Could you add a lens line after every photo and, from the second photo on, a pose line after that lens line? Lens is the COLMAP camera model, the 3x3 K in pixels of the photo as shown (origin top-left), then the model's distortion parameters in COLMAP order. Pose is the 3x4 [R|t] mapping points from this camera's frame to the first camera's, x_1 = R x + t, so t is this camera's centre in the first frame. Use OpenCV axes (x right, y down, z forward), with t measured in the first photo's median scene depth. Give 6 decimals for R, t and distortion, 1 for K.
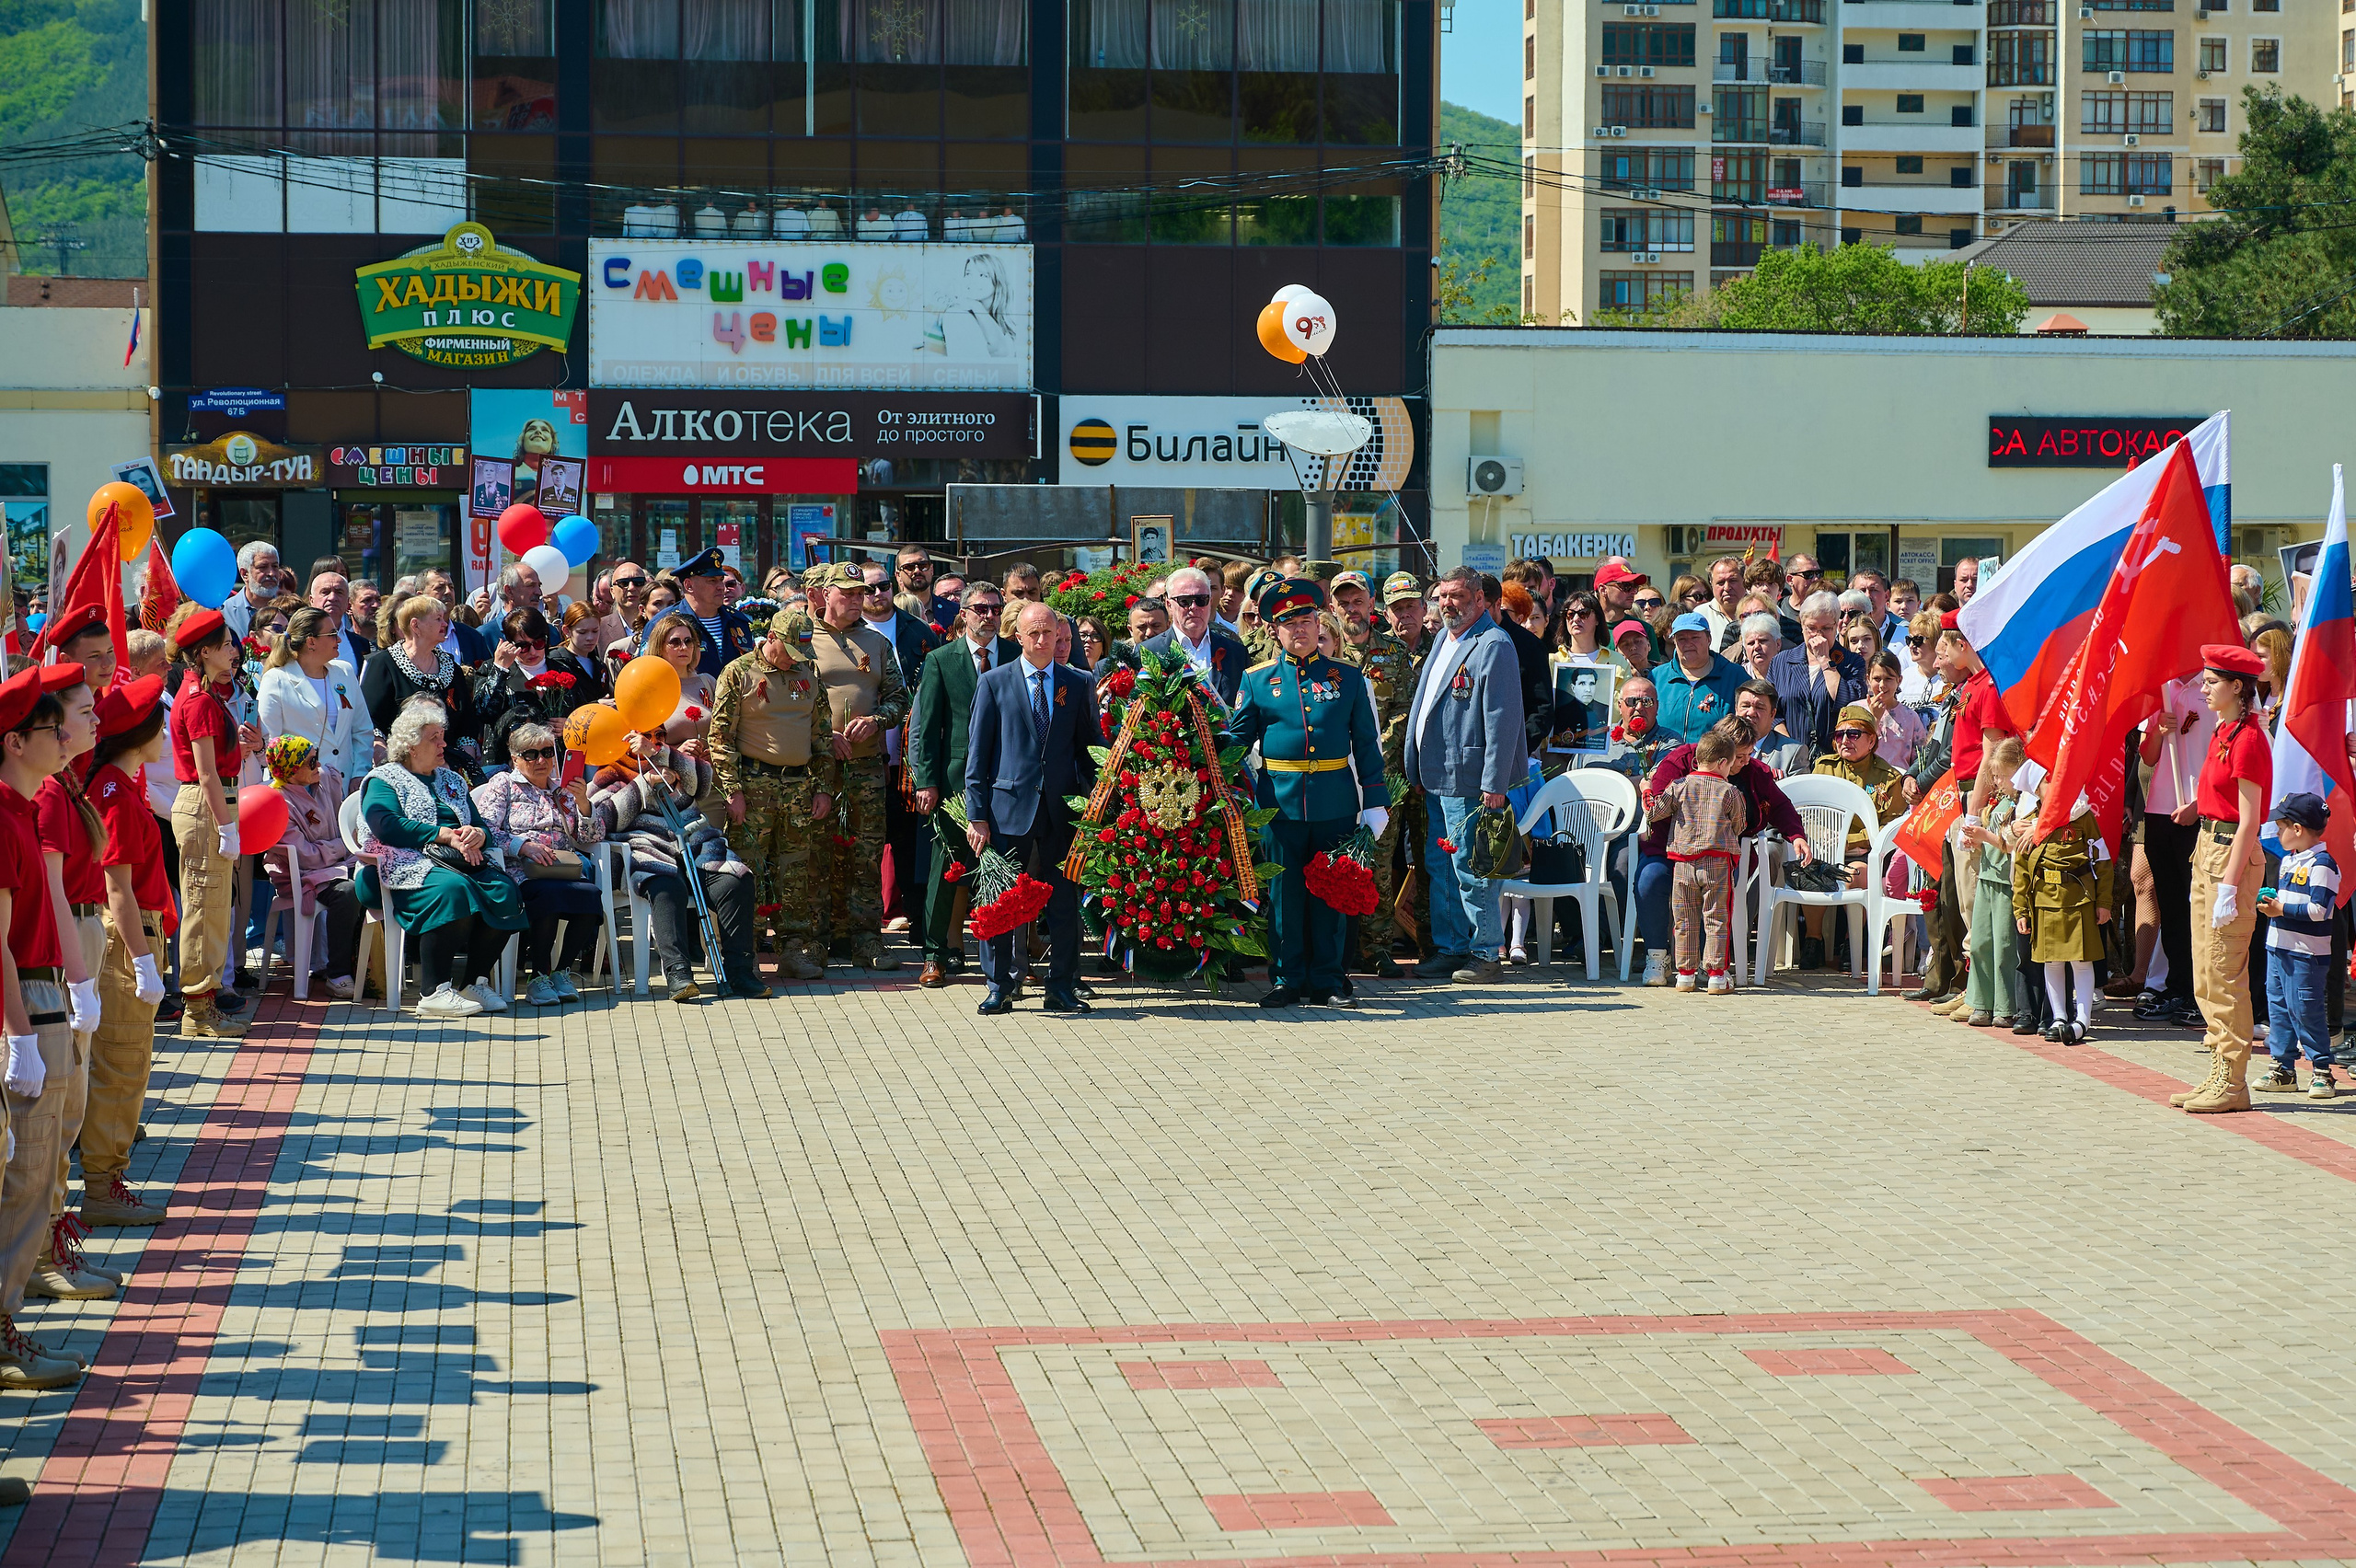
lens RADIAL K [[5259.7, 0, 1320.0], [0, 5259.7, 694.0], [0, 0, 1]] dist [-0.018400, 0.041658]
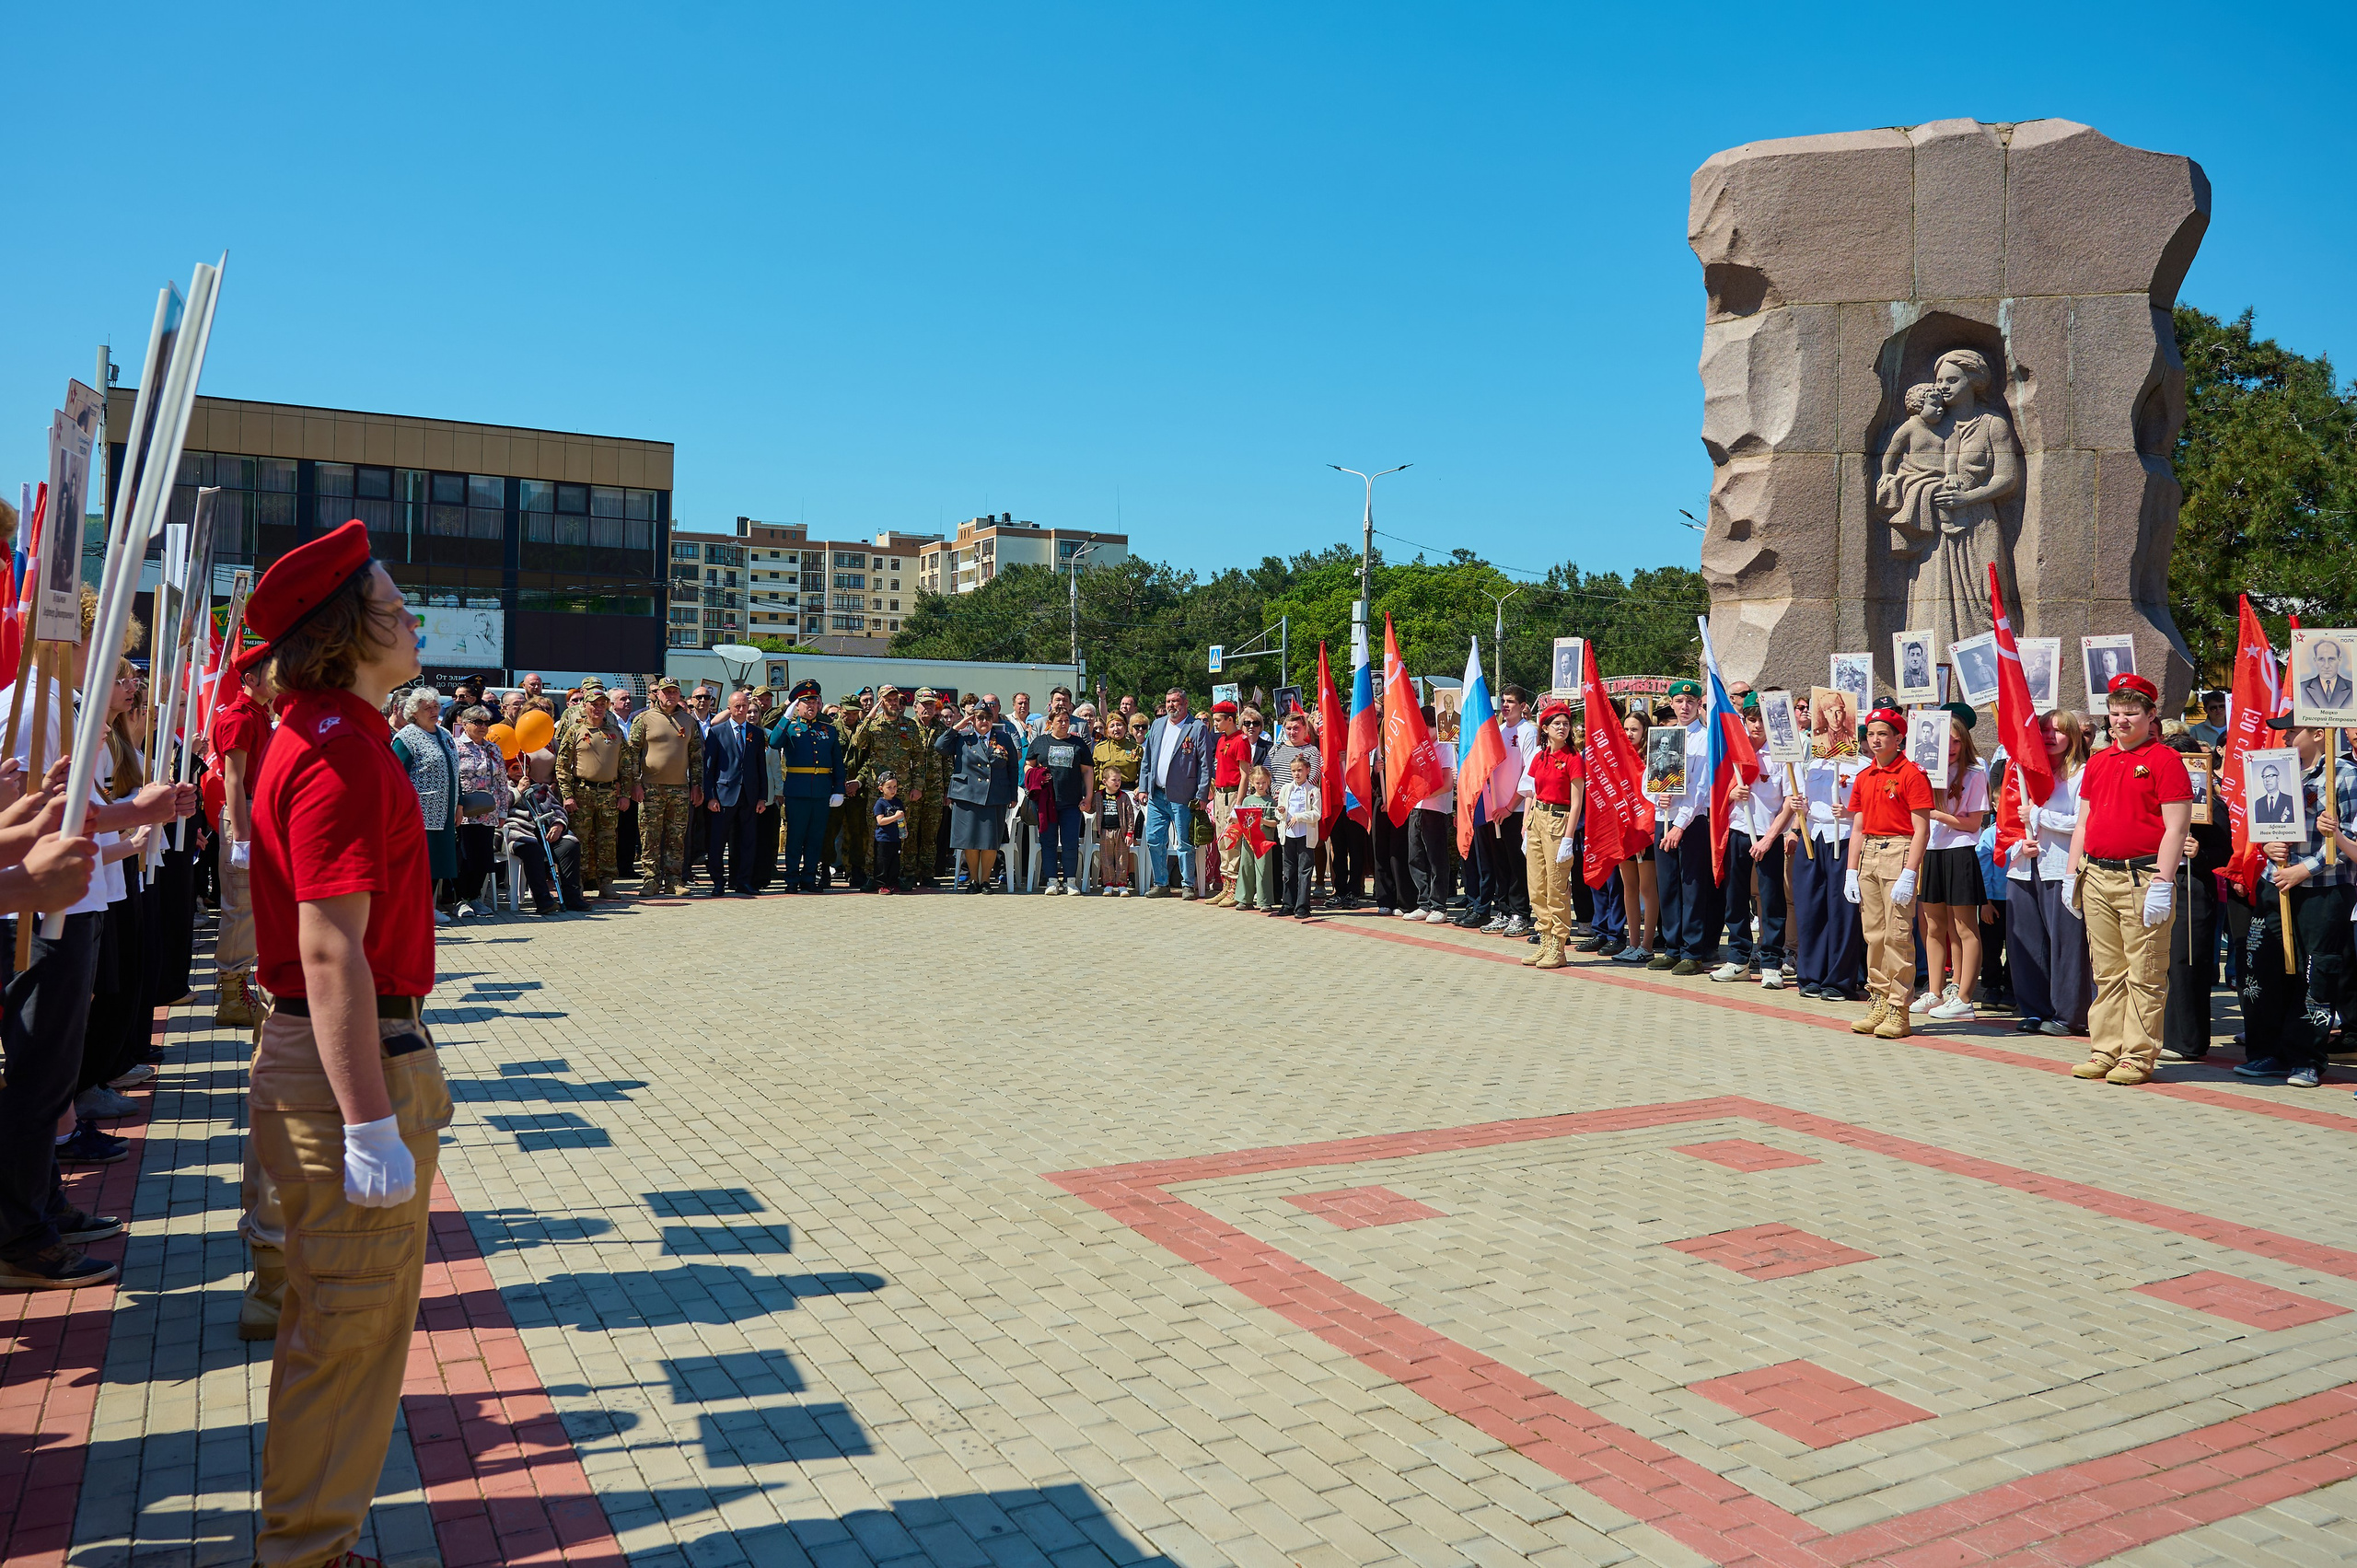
lens RADIAL K [[1732.7, 0, 1165.1], [0, 1732.7, 716.3], [0, 0, 1]] dist [-0.002774, -0.004339]
pose [[0.940453, 0.014872, 0.339597, -0.038102], [0.001780, 0.998813, -0.048670, 0.006426], [-0.339918, 0.046377, 0.939311, 0.116720]]
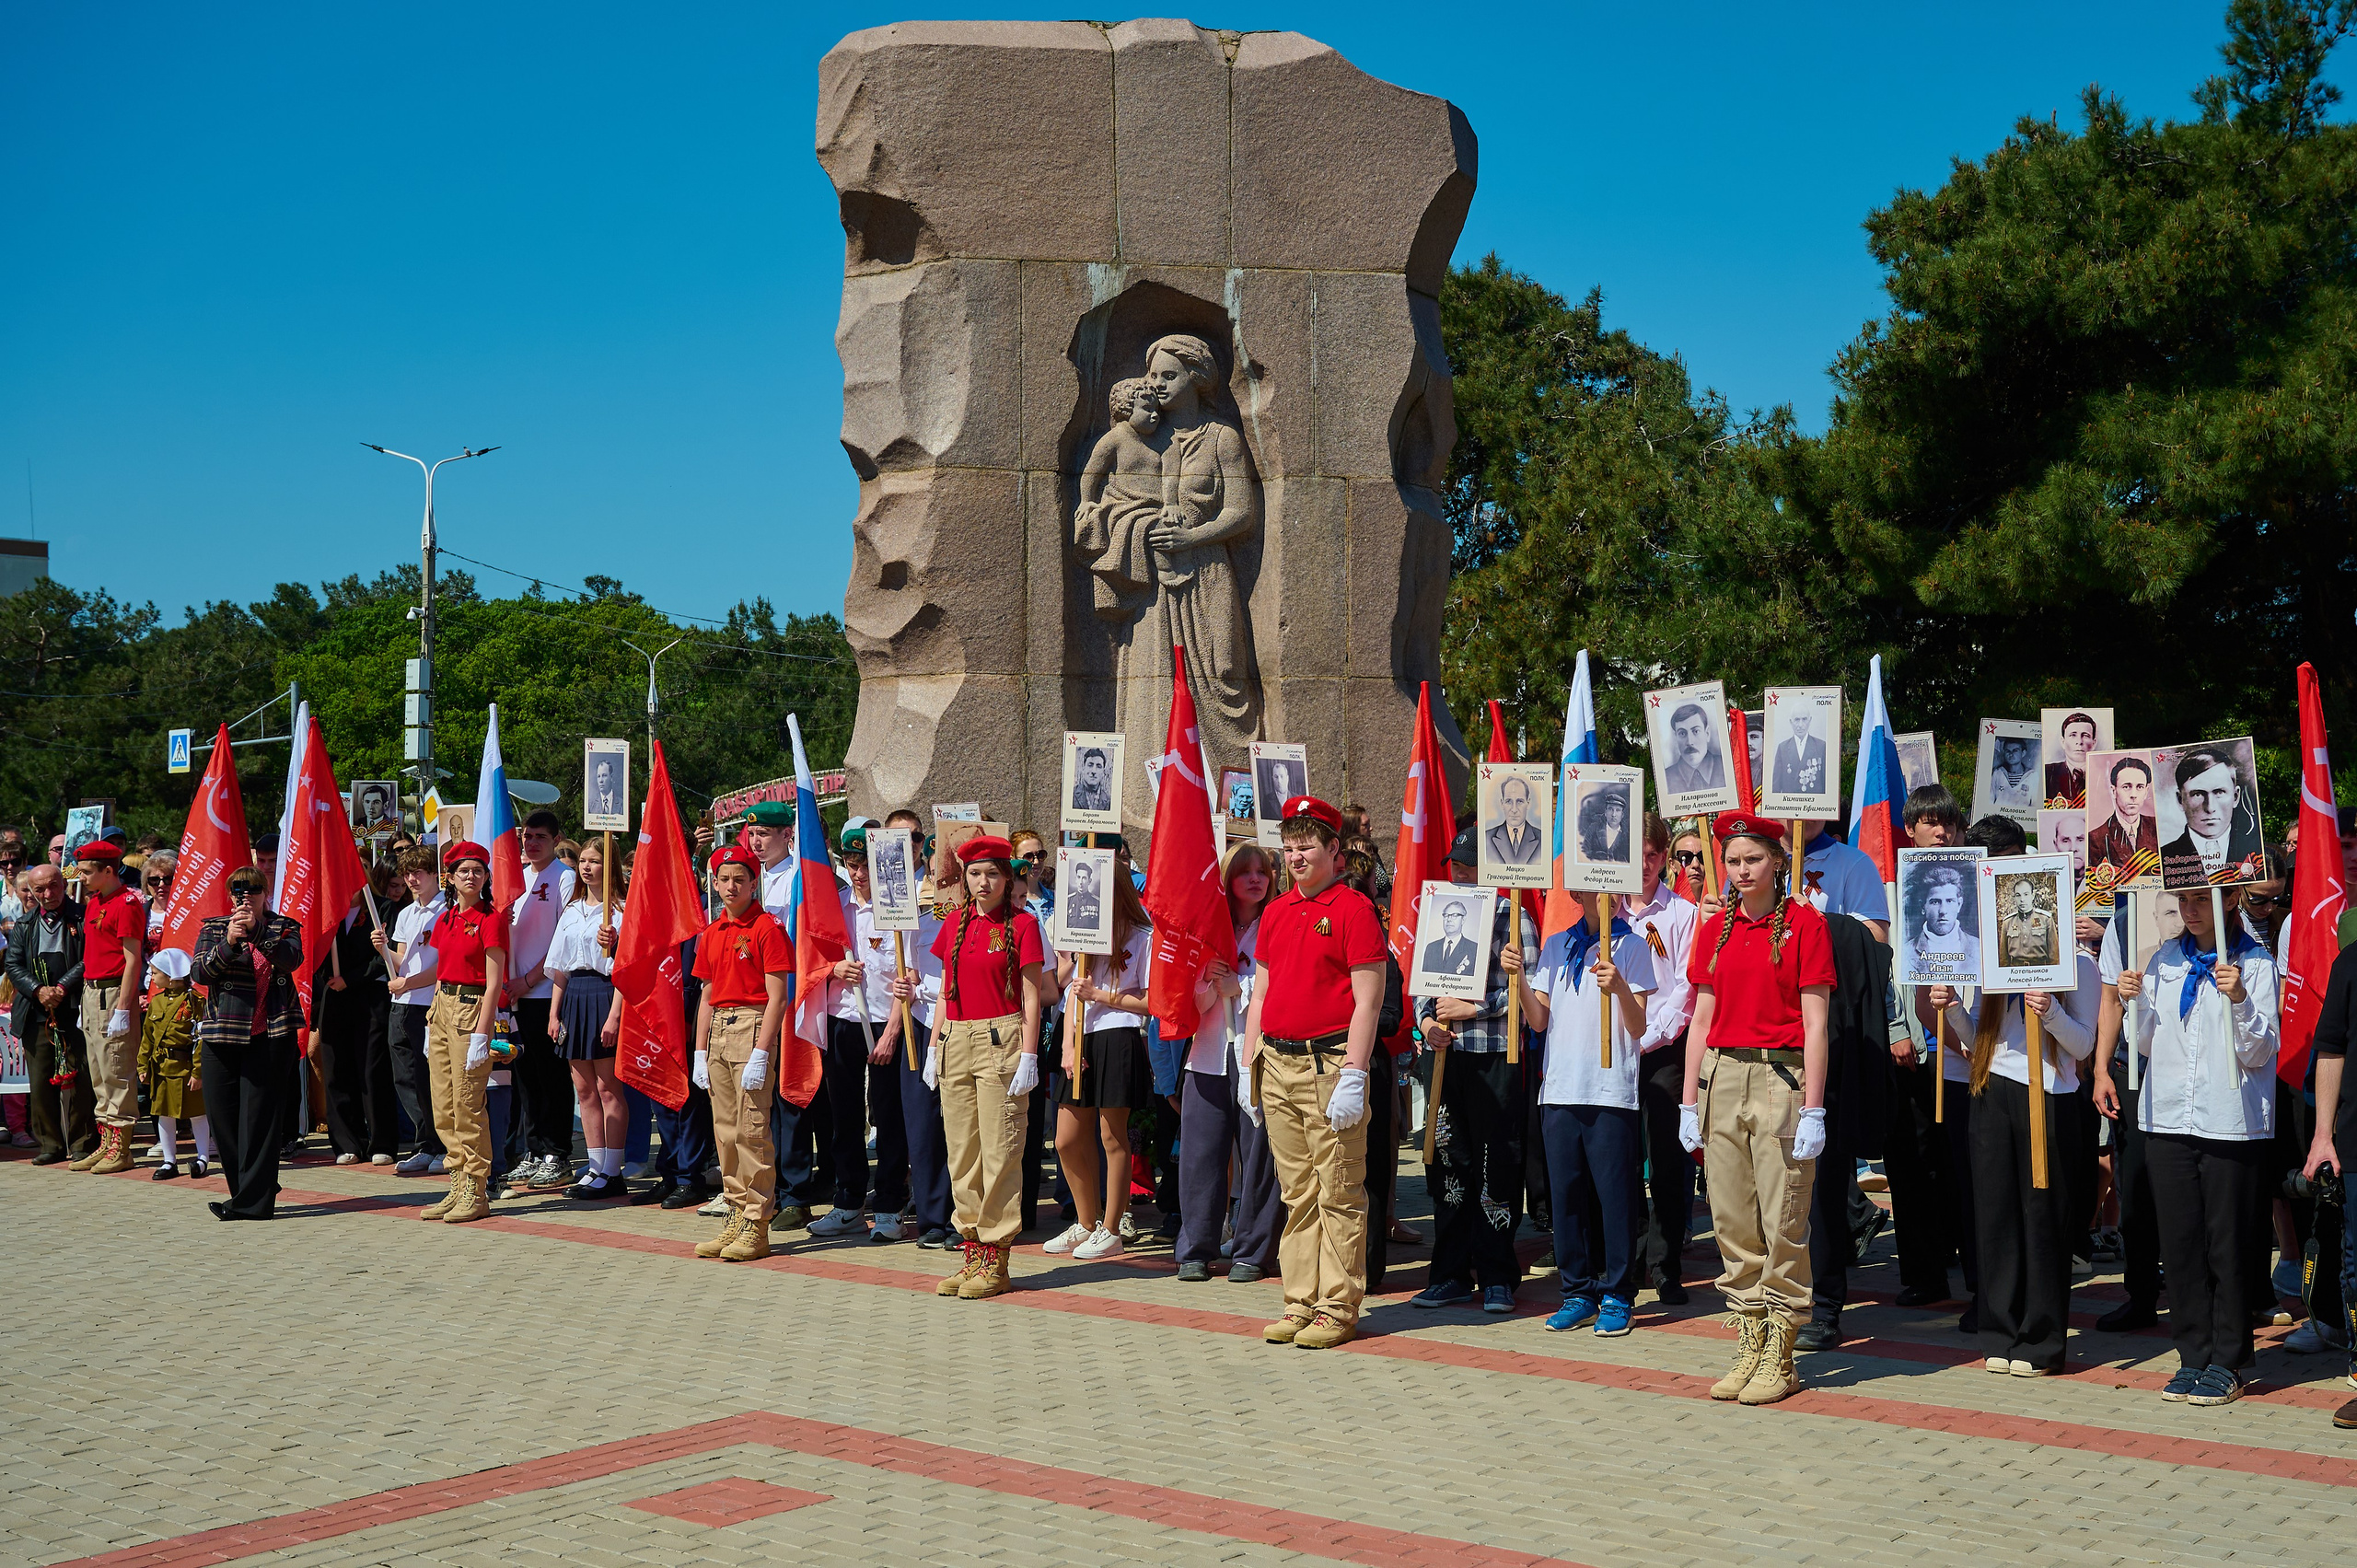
lens RADIAL K [[2616.9, 0, 1281.8], [0, 2616.9, 816.9], [0, 0, 1]] dist [-0.024923, -0.005181]
pose [[0.722628, -0.000955, 0.691237, -0.030439], [0.042471, 0.998171, -0.043020, 0.004980], [-0.689931, 0.060445, 0.721347, 0.108428]]
